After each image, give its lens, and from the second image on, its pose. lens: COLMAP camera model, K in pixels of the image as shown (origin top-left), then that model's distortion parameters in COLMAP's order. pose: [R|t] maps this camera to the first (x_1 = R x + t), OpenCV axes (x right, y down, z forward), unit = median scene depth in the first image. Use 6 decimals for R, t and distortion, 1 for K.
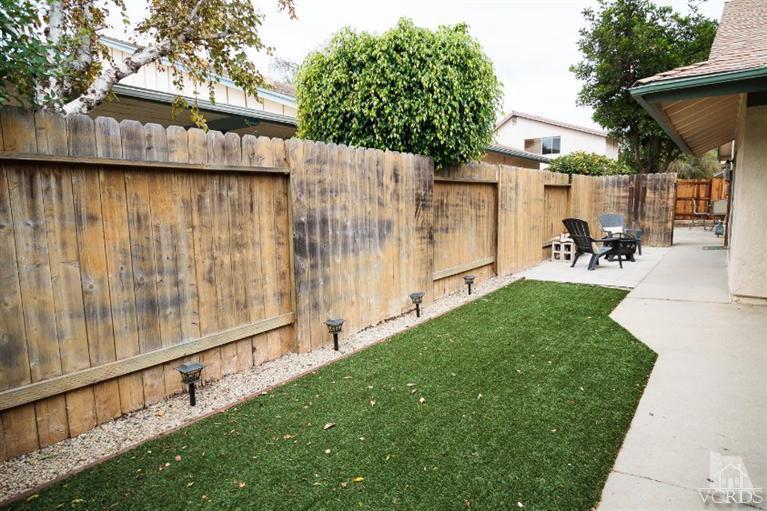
lens RADIAL K [[444.1, 0, 383.5], [0, 444.1, 255.5], [0, 0, 1]] dist [0.001395, -0.000973]
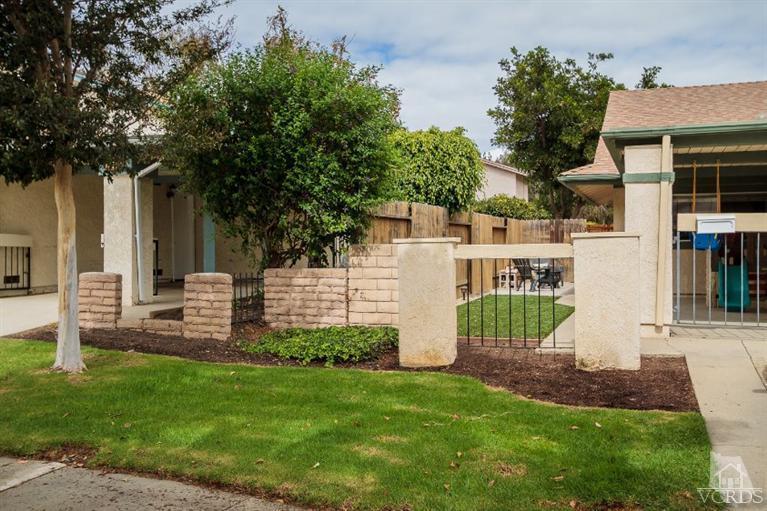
lens RADIAL K [[747.2, 0, 383.5], [0, 747.2, 255.5], [0, 0, 1]] dist [0.000653, 0.001941]
pose [[0.954307, 0.009350, 0.298681, -1.149567], [0.024542, 0.993681, -0.109522, 0.294255], [-0.297818, 0.111848, 0.948048, -1.835578]]
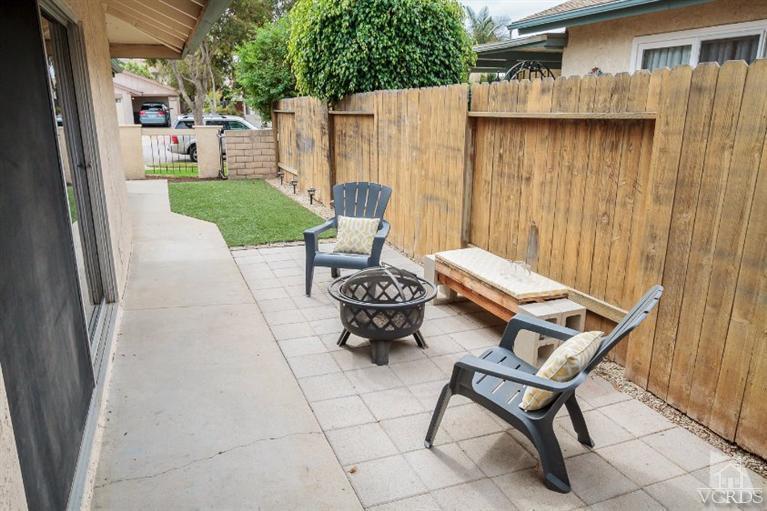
lens RADIAL K [[556.1, 0, 383.5], [0, 556.1, 255.5], [0, 0, 1]] dist [-0.000302, -0.000327]
pose [[-0.522269, 0.236609, -0.819299, 1.895493], [-0.098784, 0.937485, 0.333711, -0.438598], [0.847040, 0.255221, -0.466246, 2.592385]]
